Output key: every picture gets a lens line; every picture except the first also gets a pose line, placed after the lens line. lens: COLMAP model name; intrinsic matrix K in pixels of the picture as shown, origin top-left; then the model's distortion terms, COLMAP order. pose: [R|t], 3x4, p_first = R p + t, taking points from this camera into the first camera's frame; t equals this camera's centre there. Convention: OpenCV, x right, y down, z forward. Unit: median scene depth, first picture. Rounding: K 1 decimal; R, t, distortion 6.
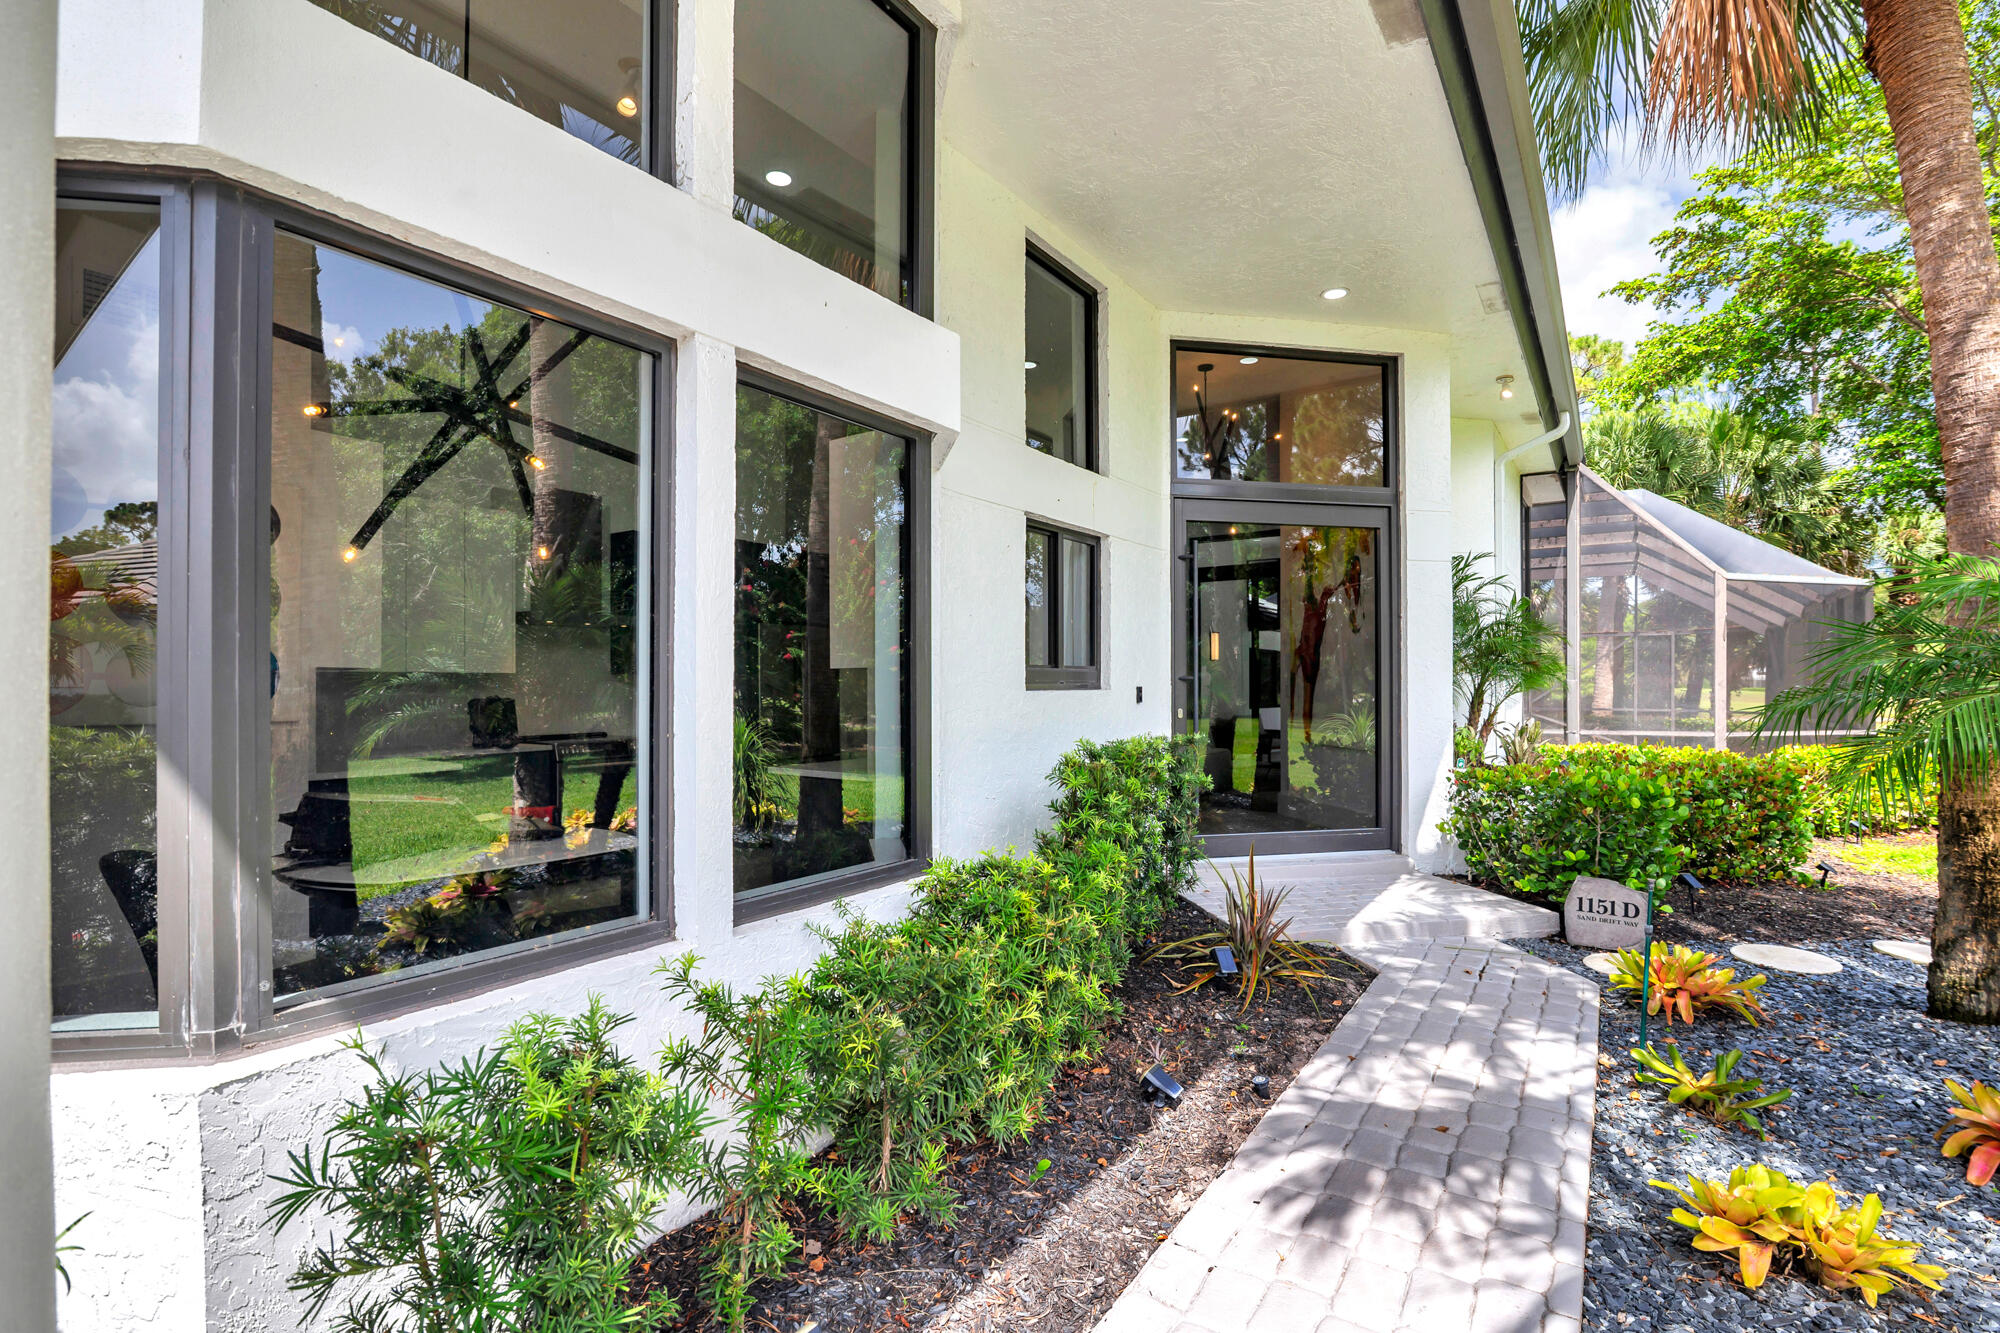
lens RADIAL K [[940.2, 0, 1020.6], [0, 940.2, 681.6], [0, 0, 1]] dist [-0.018082, 0.000301]
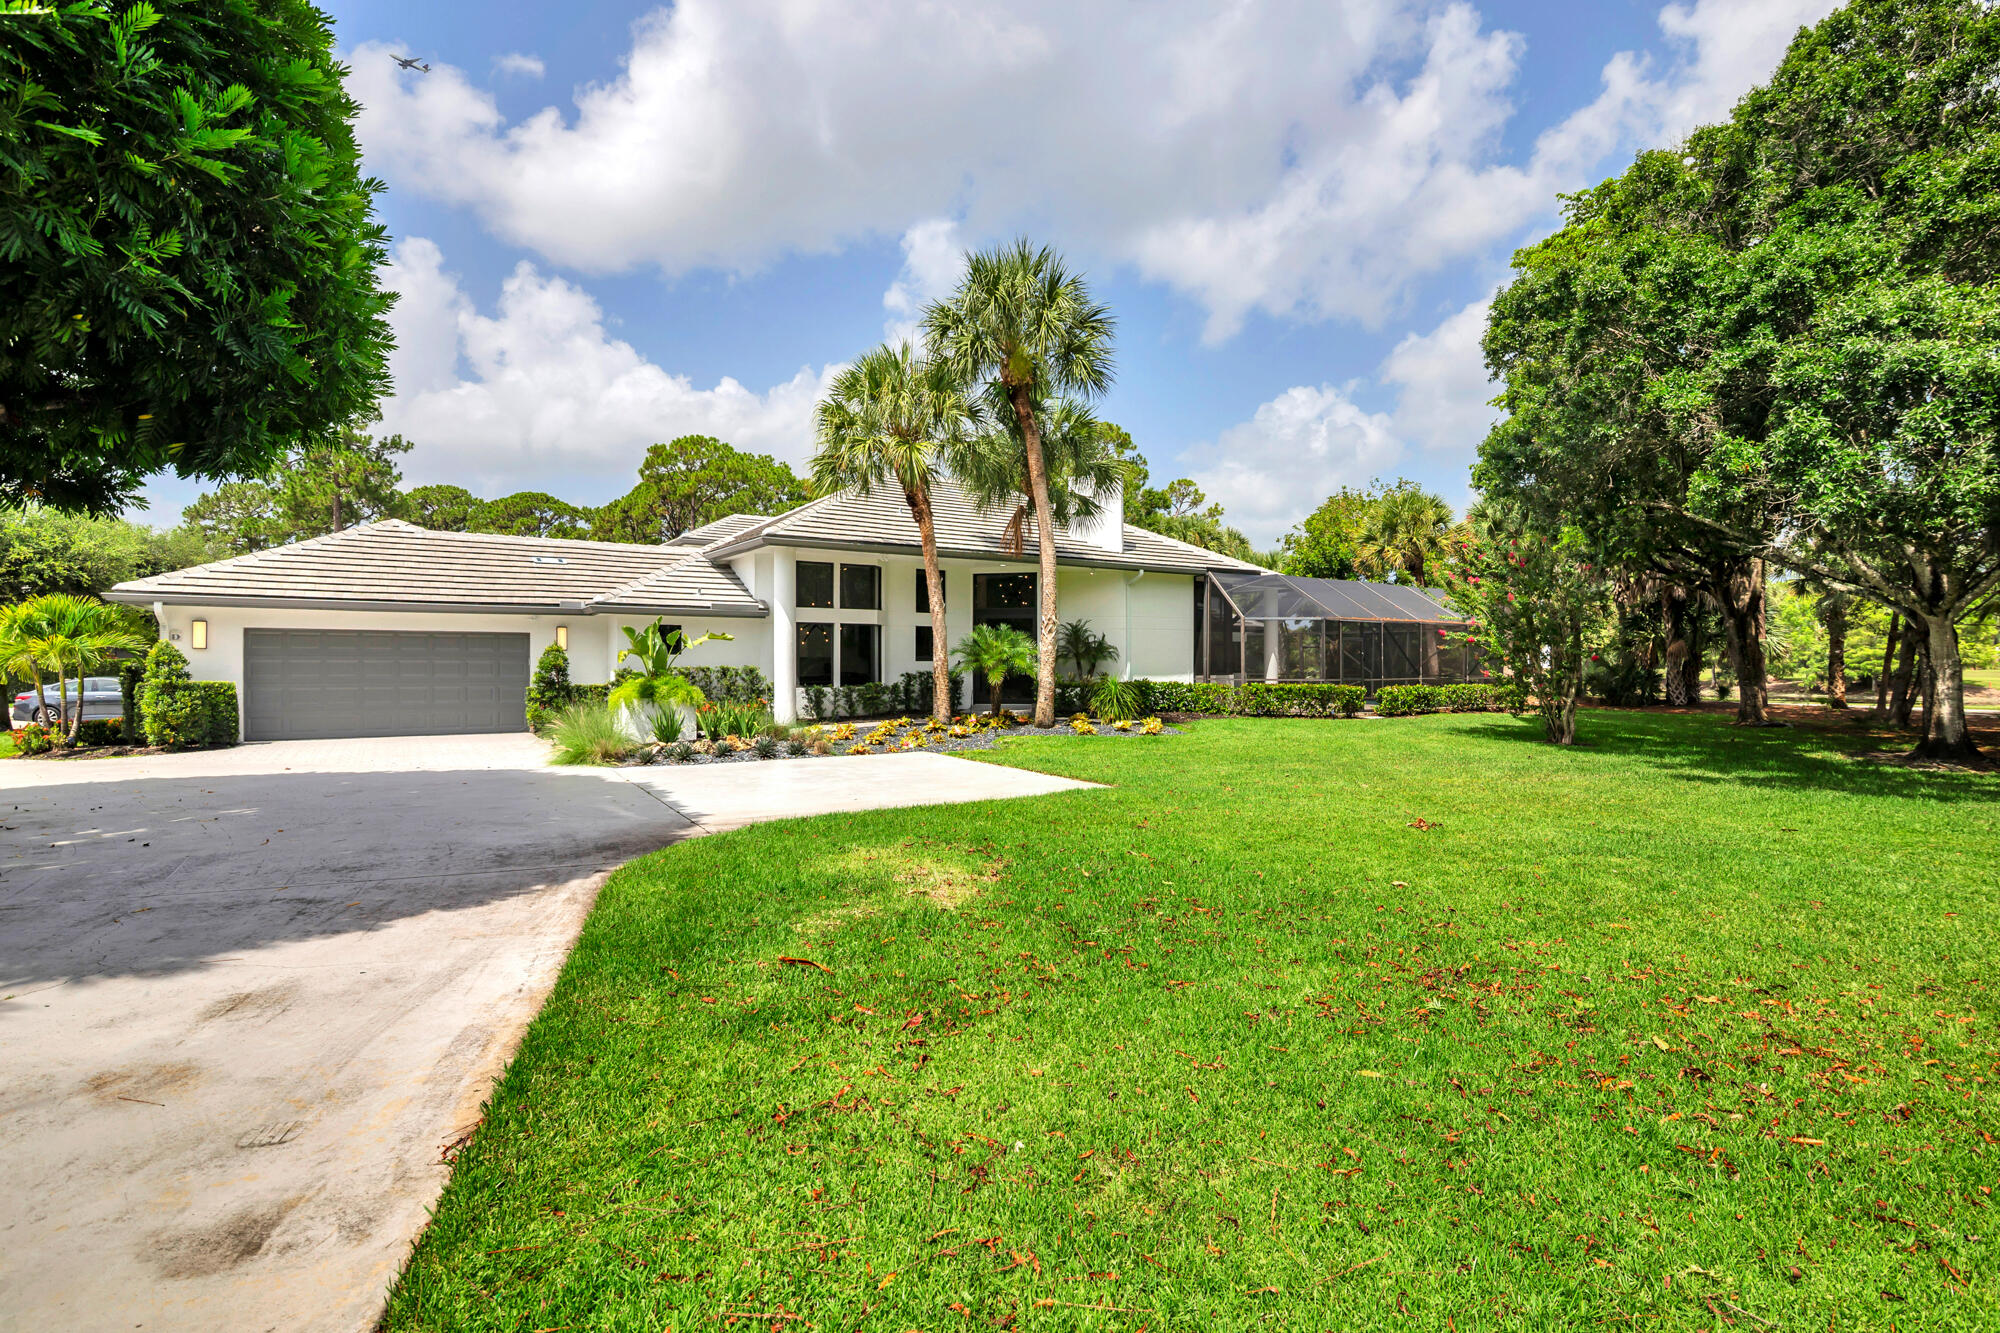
lens RADIAL K [[914.3, 0, 1000.0], [0, 914.3, 666.5], [0, 0, 1]] dist [-0.016959, 0.000756]
pose [[0.916018, 0.007574, -0.401066, 1.575192], [-0.003882, 0.999942, 0.010019, -0.011713], [0.401119, -0.007620, 0.915994, -2.182216]]
